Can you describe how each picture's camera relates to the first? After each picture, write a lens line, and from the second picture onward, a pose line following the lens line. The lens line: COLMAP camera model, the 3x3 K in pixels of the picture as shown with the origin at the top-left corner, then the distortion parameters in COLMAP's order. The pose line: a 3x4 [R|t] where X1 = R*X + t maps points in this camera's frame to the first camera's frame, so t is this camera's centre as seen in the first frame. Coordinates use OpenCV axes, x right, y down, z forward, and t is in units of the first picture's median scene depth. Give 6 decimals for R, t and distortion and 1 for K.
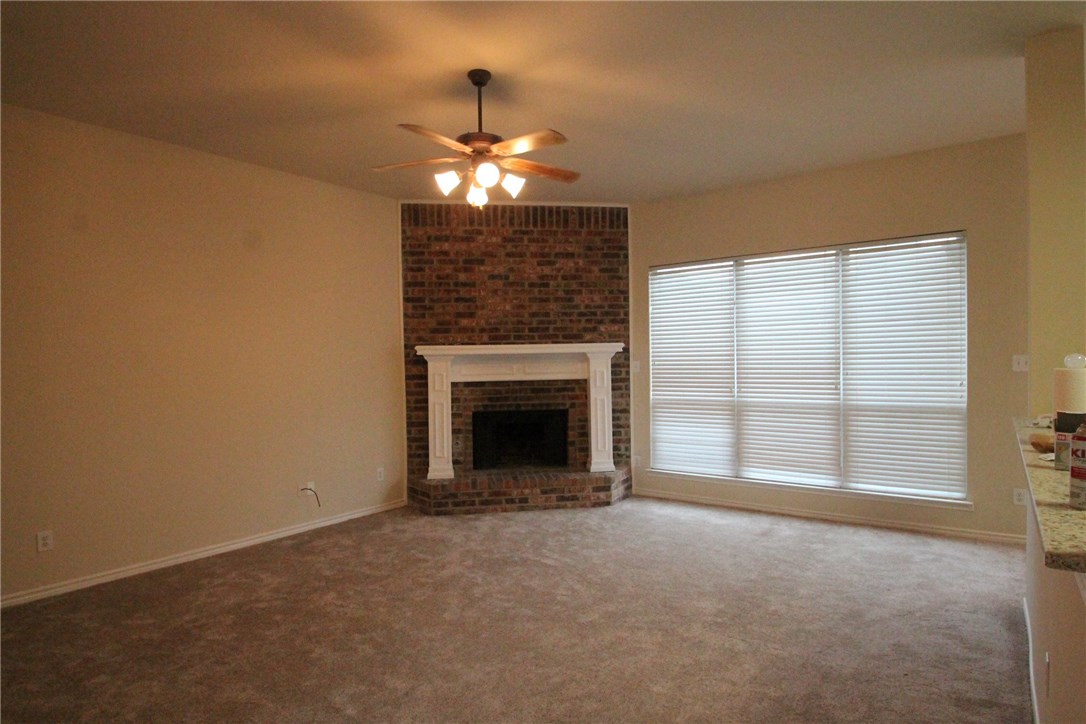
lens RADIAL K [[602.5, 0, 543.7], [0, 602.5, 361.1], [0, 0, 1]] dist [-0.011390, -0.002425]
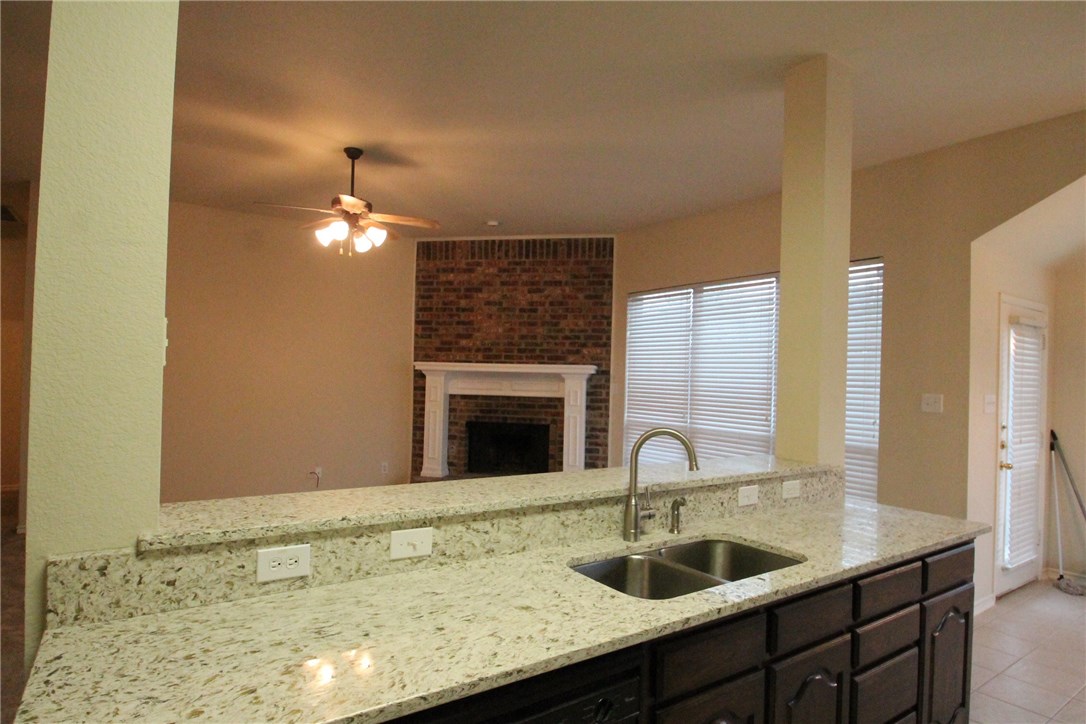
lens RADIAL K [[602.5, 0, 544.7], [0, 602.5, 363.1], [0, 0, 1]] dist [-0.011390, -0.002425]
pose [[0.945129, 0.033826, -0.324942, 0.388816], [-0.041626, 0.998987, -0.017080, -0.012371], [0.324035, 0.029669, 0.945580, -0.033056]]
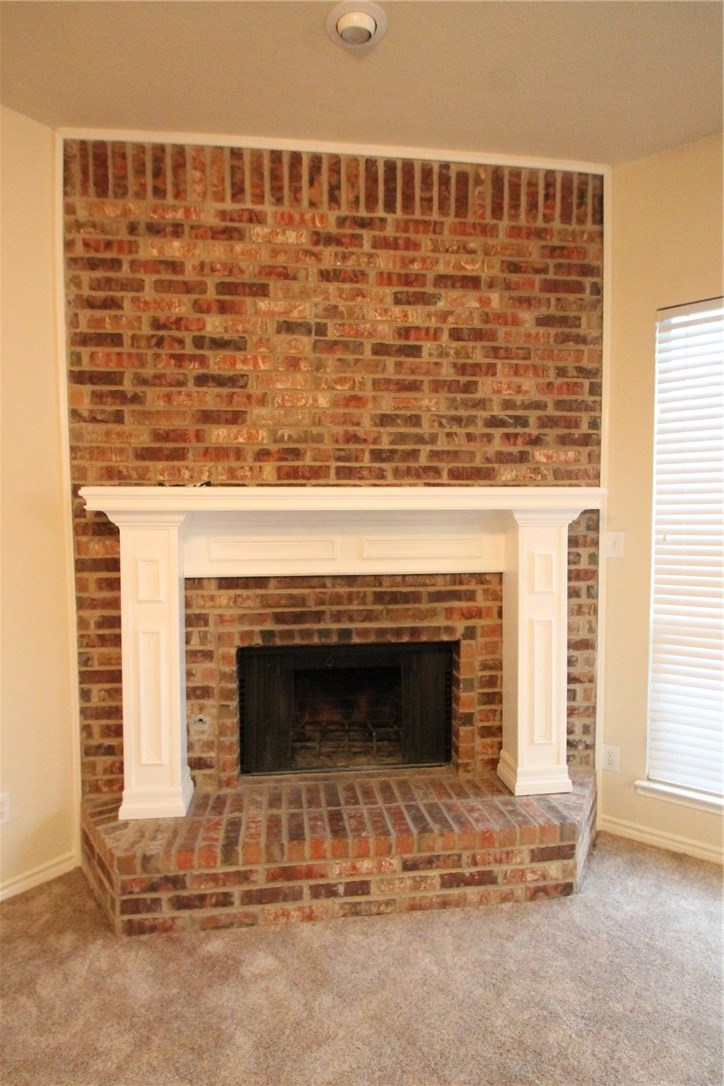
lens RADIAL K [[602.5, 0, 355.7], [0, 602.5, 549.9], [0, 0, 1]] dist [-0.011390, -0.002425]
pose [[0.999863, 0.012441, -0.010928, -0.030969], [-0.011981, 0.999080, 0.041172, -0.002799], [0.011430, -0.041035, 0.999092, 0.579240]]
